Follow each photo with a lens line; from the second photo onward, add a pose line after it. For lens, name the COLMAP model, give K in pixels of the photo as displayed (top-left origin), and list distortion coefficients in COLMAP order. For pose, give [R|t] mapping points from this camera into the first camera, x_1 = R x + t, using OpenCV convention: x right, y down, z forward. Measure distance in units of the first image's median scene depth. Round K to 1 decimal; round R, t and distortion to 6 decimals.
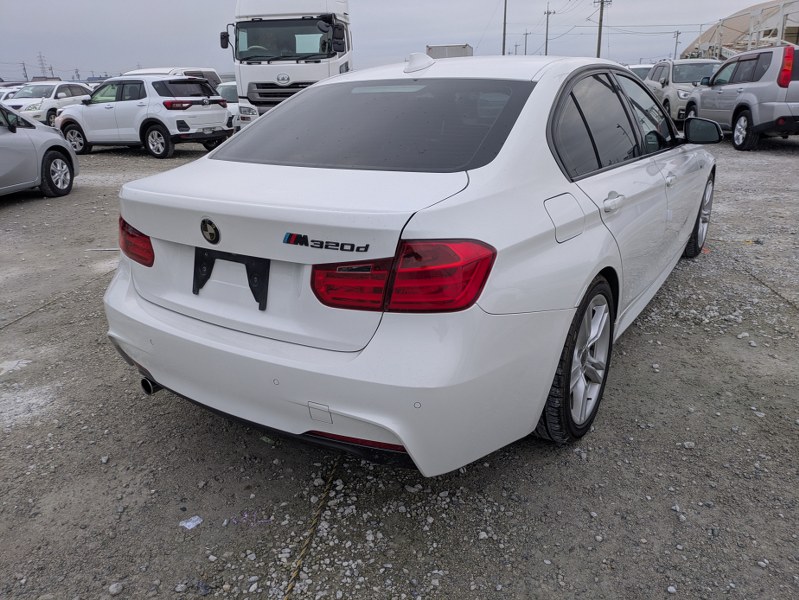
lens RADIAL K [[581.5, 0, 399.5], [0, 581.5, 300.0], [0, 0, 1]] dist [0.035886, -0.001273]
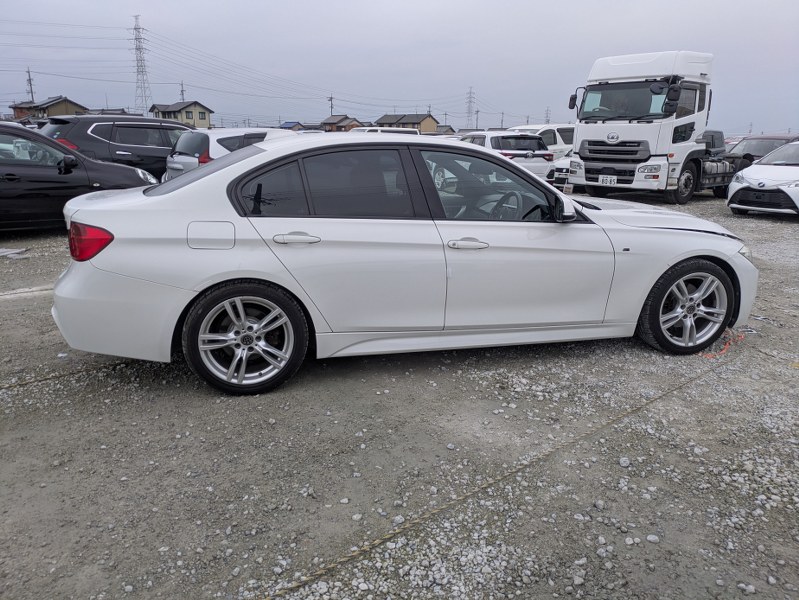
lens RADIAL K [[584.0, 0, 399.5], [0, 584.0, 300.0], [0, 0, 1]] dist [0.001582, -0.001149]
pose [[0.771790, 0.205039, -0.601913, 0.186805], [-0.253352, 0.967363, 0.004674, -0.012004], [0.583227, 0.148888, 0.798548, 0.005867]]
